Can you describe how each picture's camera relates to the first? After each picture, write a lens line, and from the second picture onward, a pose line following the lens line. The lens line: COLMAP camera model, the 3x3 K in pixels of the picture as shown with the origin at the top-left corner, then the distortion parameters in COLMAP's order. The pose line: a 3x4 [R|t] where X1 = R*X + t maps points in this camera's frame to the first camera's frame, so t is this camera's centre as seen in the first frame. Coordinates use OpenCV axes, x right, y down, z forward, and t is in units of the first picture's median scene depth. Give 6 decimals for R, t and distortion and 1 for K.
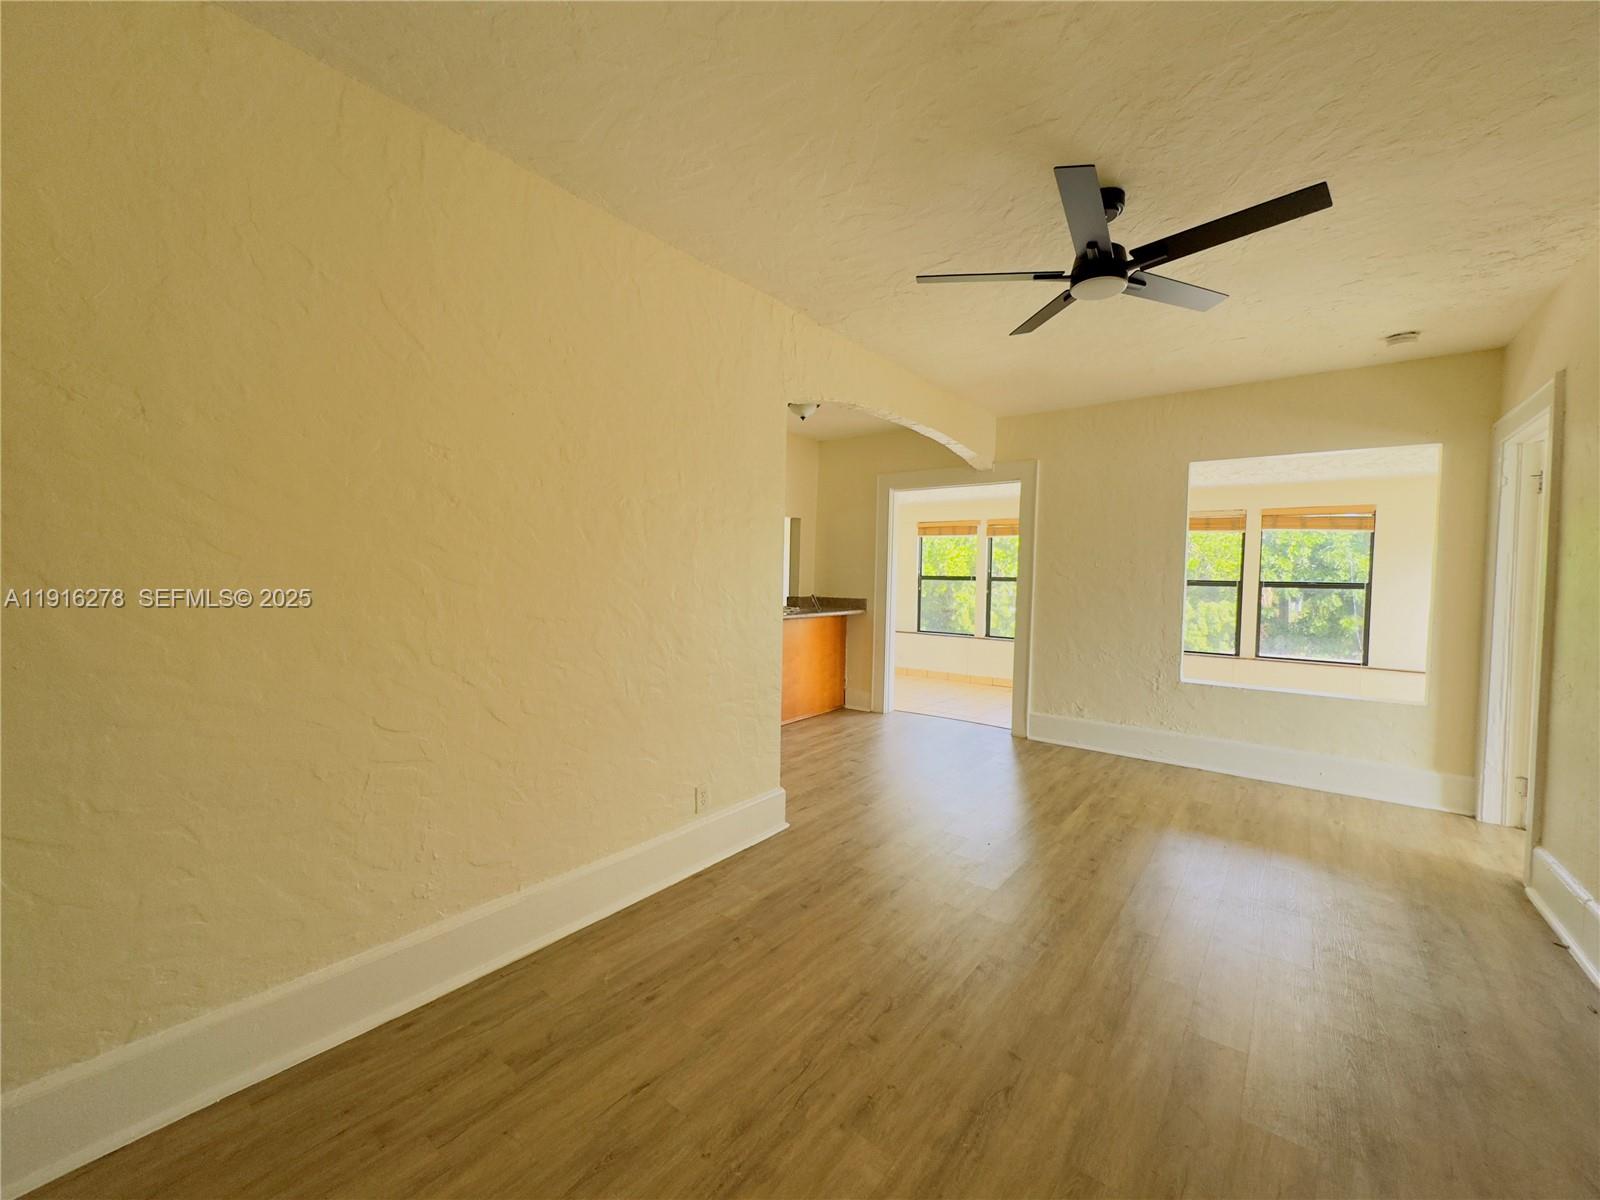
lens RADIAL K [[650.0, 0, 802.5], [0, 650.0, 595.9], [0, 0, 1]] dist [-0.002155, -0.000264]
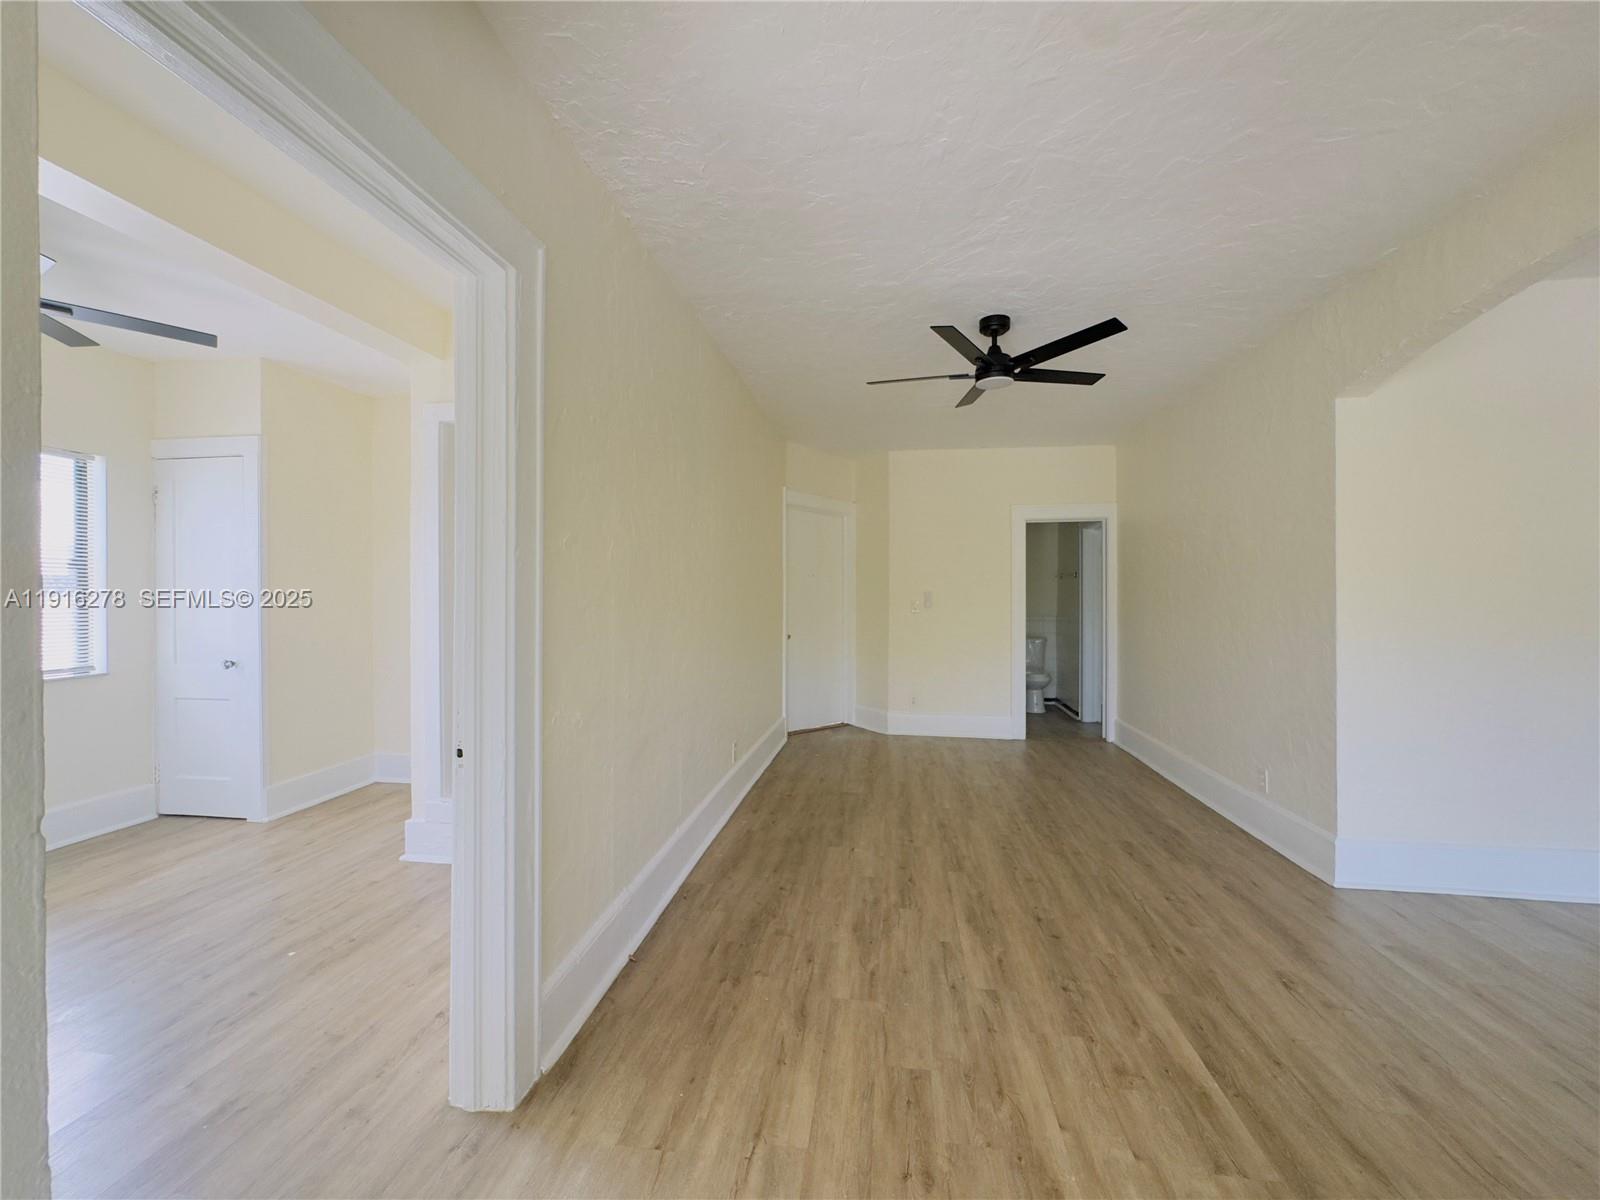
lens RADIAL K [[650.0, 0, 798.5], [0, 650.0, 597.8], [0, 0, 1]] dist [-0.002155, -0.000264]
pose [[-0.872334, -0.016190, -0.488643, 1.094422], [-0.032013, 0.999198, 0.024043, -0.027264], [0.487862, 0.036617, -0.872153, 1.485092]]
